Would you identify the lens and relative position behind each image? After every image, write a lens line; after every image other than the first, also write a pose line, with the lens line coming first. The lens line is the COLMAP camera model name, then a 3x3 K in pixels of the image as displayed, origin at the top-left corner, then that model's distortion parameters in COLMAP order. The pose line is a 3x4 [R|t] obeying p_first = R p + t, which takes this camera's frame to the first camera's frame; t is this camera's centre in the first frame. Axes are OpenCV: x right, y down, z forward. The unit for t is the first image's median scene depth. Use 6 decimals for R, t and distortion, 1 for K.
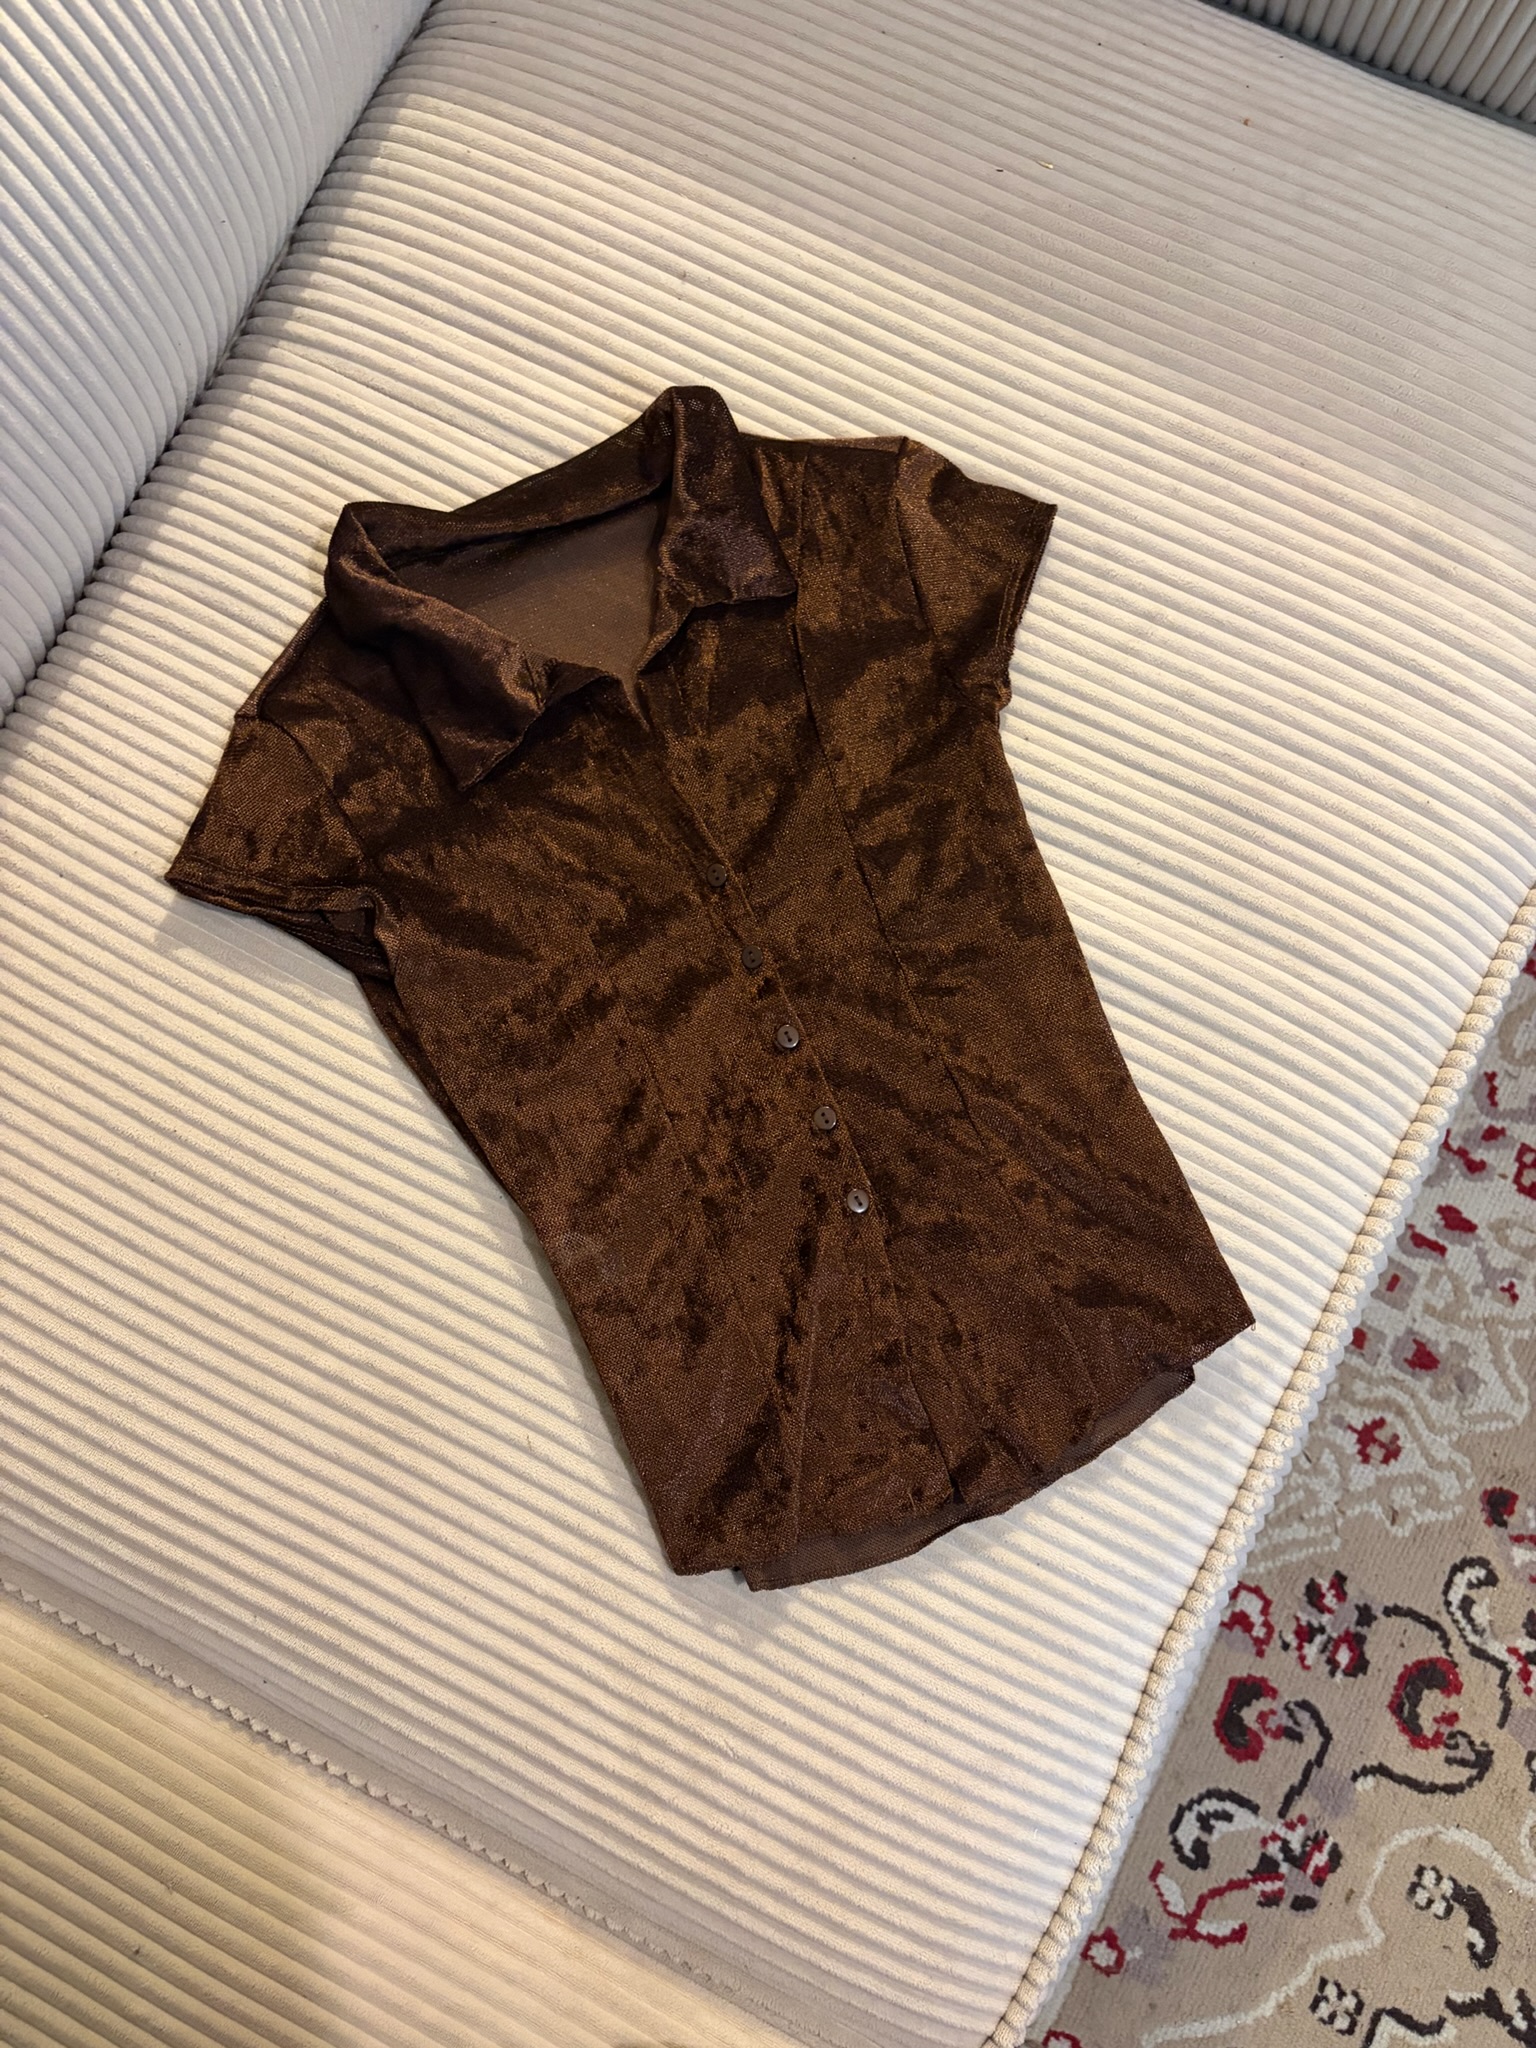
lens RADIAL K [[1547.2, 0, 768.0], [0, 1547.2, 1024.0], [0, 0, 1]] dist [0.005095, -0.001583]
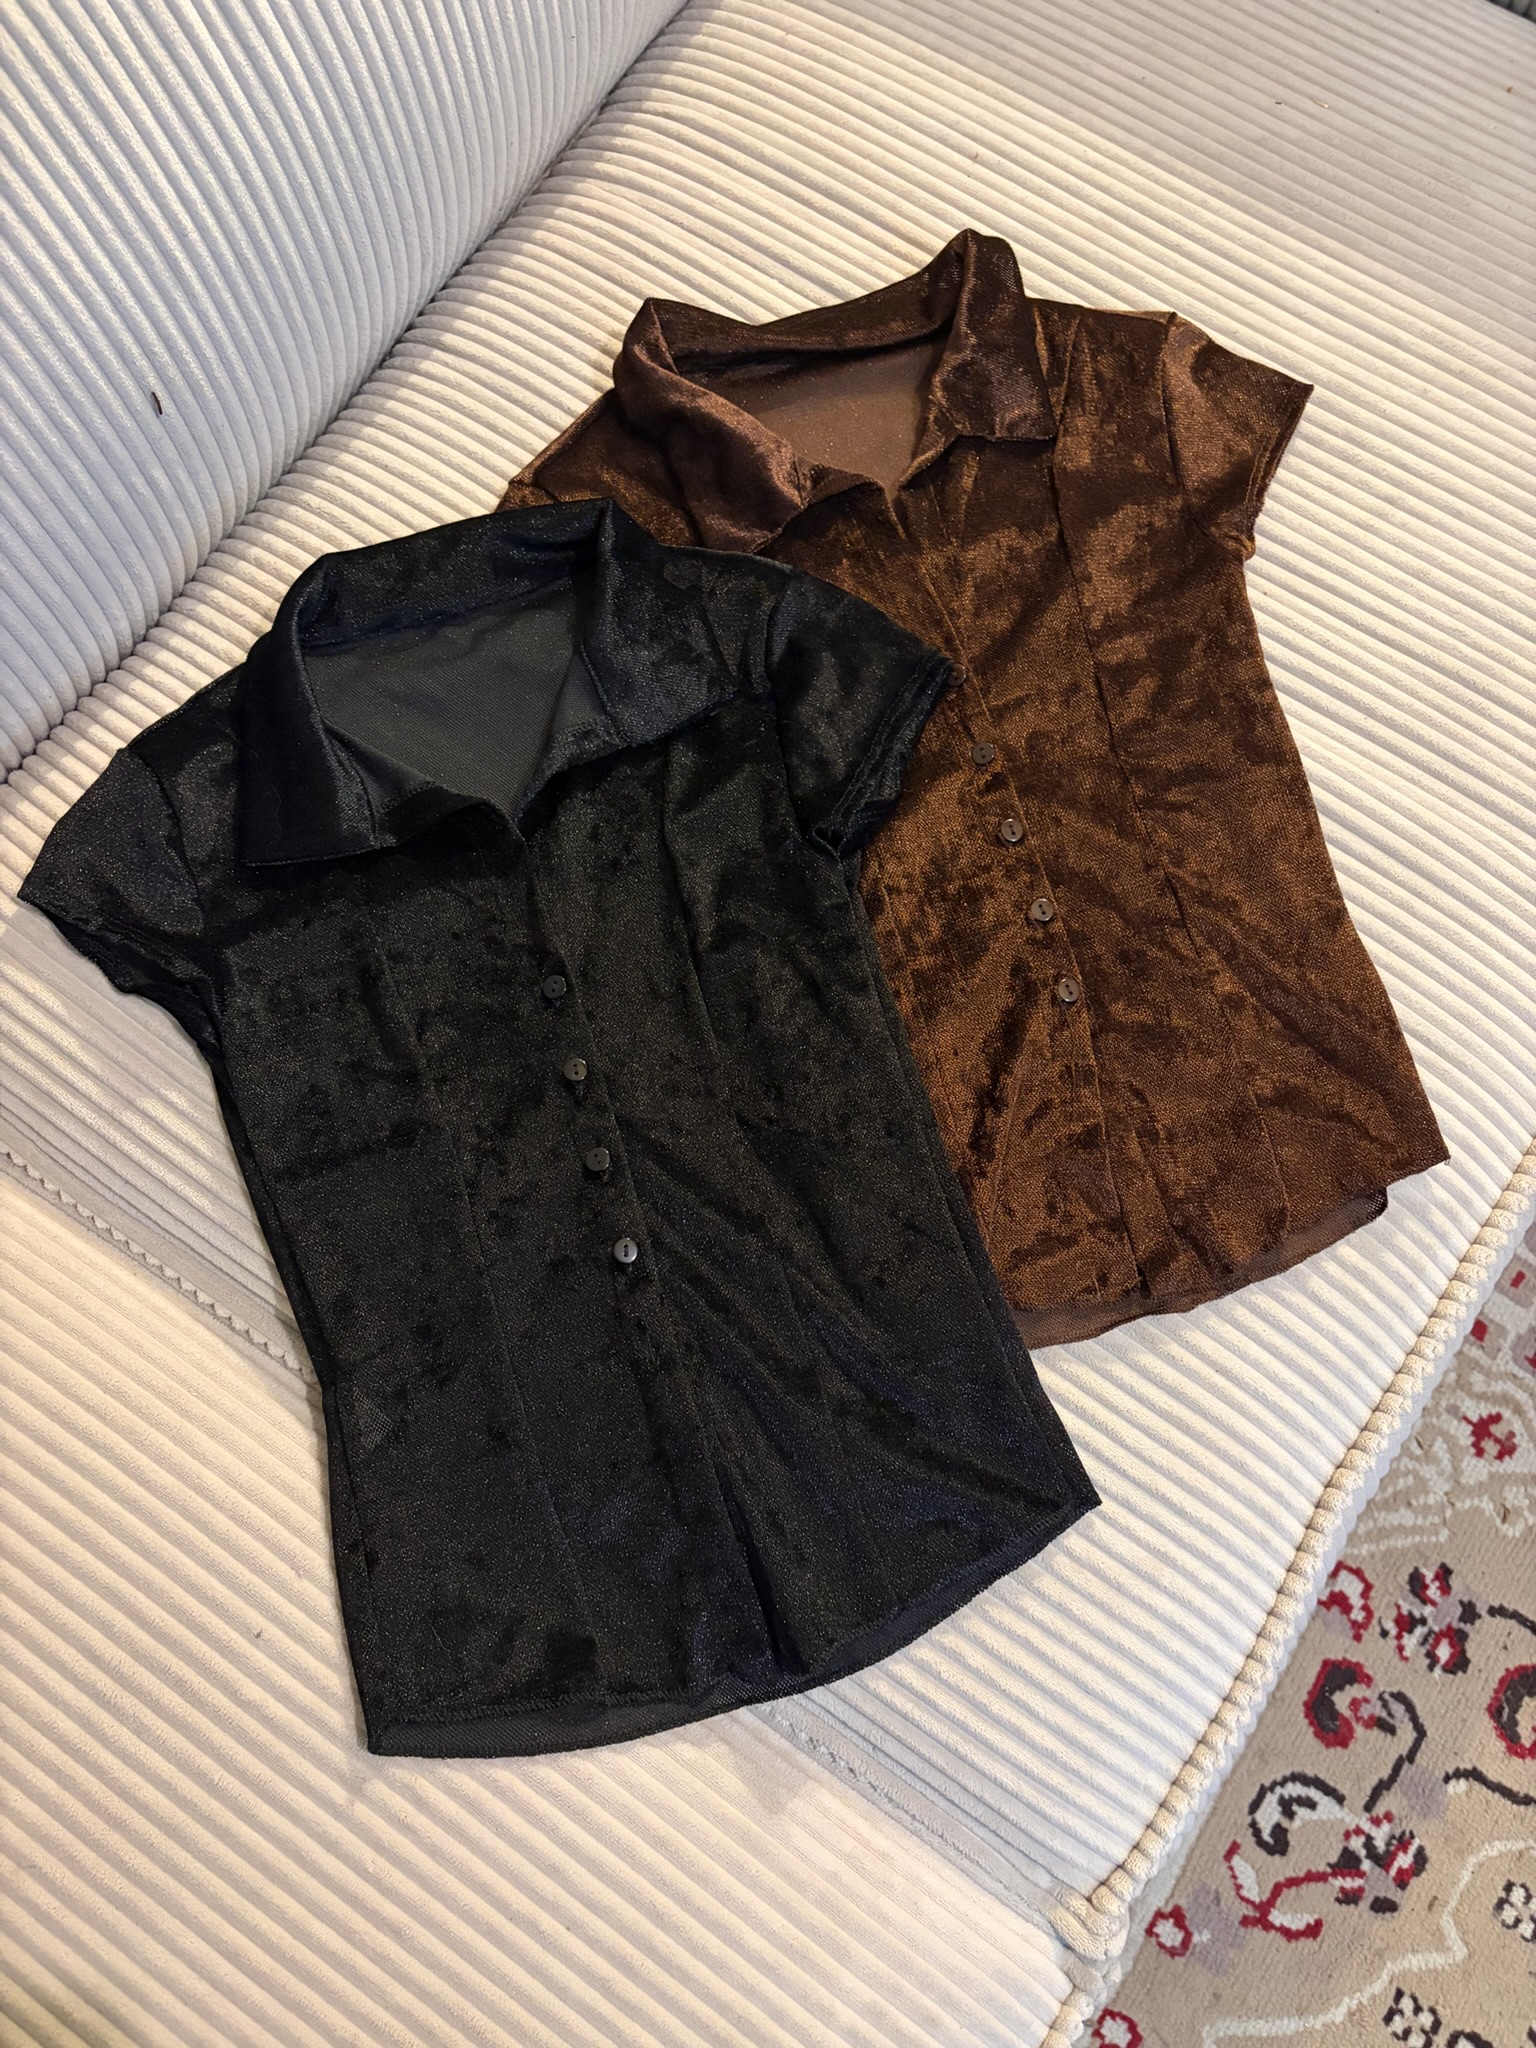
lens RADIAL K [[1543.9, 0, 768.0], [0, 1543.9, 1024.0], [0, 0, 1]] dist [0.001501, -0.004398]
pose [[0.991898, 0.125944, -0.016633, -0.103726], [-0.127005, 0.986093, -0.107197, 0.240378], [0.002901, 0.108441, 0.994099, 0.005043]]
